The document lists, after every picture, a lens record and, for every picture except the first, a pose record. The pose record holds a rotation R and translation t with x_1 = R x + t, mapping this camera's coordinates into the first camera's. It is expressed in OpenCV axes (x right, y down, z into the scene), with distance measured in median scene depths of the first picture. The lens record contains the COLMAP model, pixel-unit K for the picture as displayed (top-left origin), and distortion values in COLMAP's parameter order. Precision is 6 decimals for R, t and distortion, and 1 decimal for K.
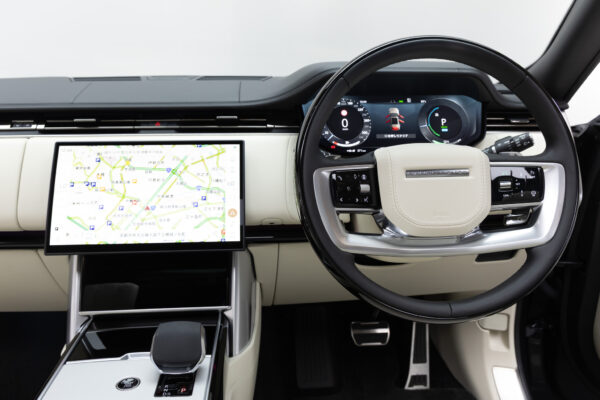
lens RADIAL K [[524.3, 0, 299.5], [0, 524.3, 197.8], [0, 0, 1]] dist [-0.032895, 0.024882]
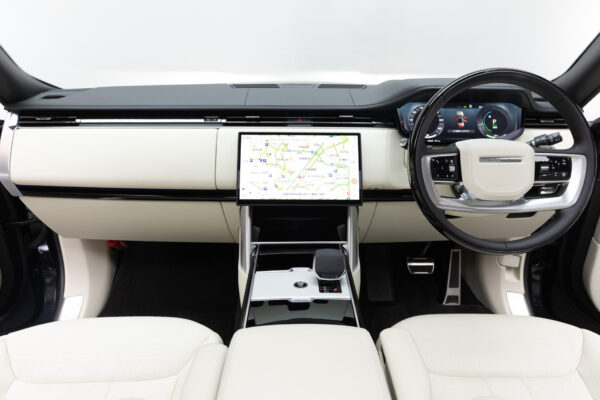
lens RADIAL K [[418.6, 0, 300.4], [0, 418.6, 201.9], [0, 0, 1]] dist [-0.004168, -0.001579]
pose [[0.998121, 0.027259, -0.054882, -0.209833], [-0.022212, 0.995643, 0.090558, -0.017952], [0.057111, -0.089169, 0.994378, -0.225338]]
